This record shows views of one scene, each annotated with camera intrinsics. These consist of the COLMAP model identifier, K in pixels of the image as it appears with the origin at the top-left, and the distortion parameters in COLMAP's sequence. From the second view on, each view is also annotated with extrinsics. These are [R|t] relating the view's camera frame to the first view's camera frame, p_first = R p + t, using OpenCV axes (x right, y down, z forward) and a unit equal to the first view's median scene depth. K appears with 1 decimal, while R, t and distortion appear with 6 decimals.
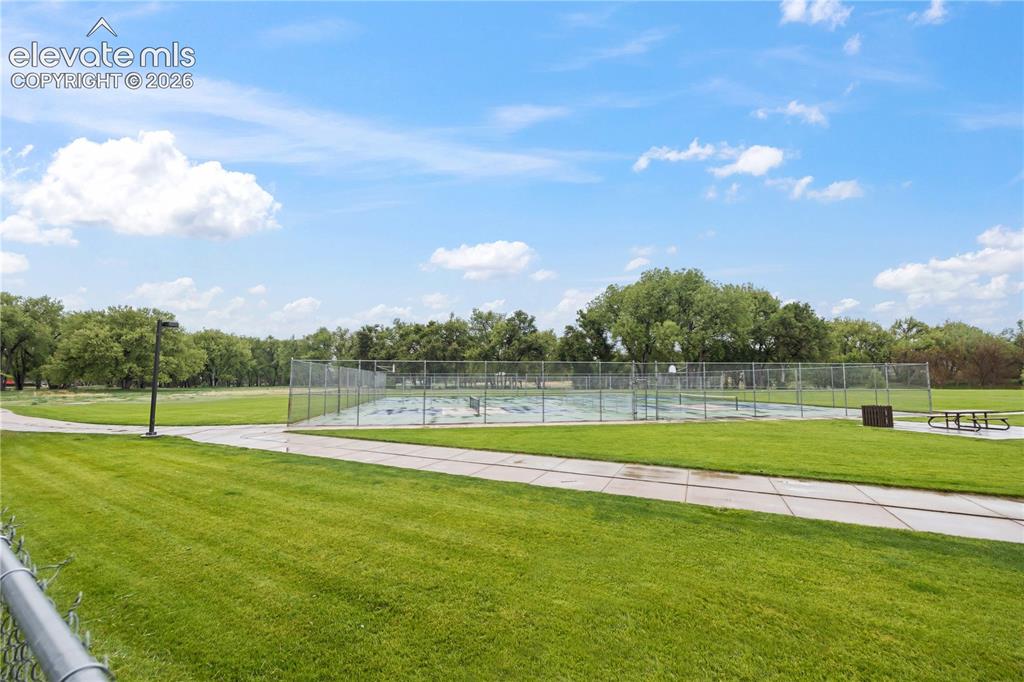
lens RADIAL K [[398.3, 0, 512.0], [0, 398.3, 341.0], [0, 0, 1]] dist [-0.001271, -0.000050]
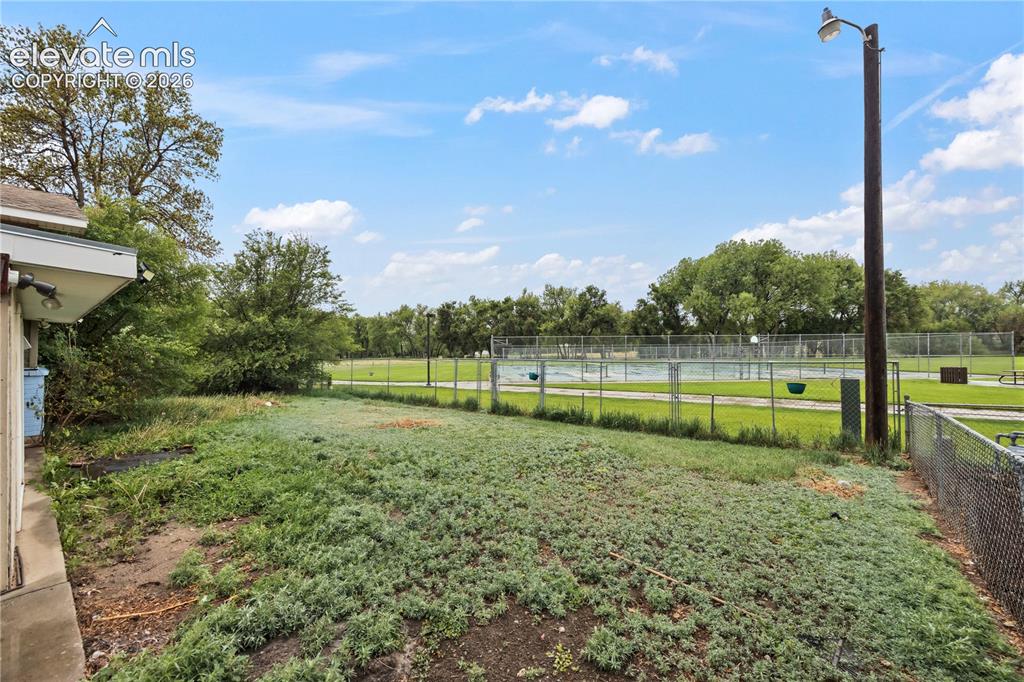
lens RADIAL K [[408.4, 0, 493.9], [0, 408.4, 343.2], [0, 0, 1]] dist [0.000957, 0.000068]
pose [[0.990494, -0.010490, -0.137158, -0.101352], [0.020927, 0.996973, 0.074875, -0.012282], [0.135957, -0.077034, 0.987715, -0.136381]]
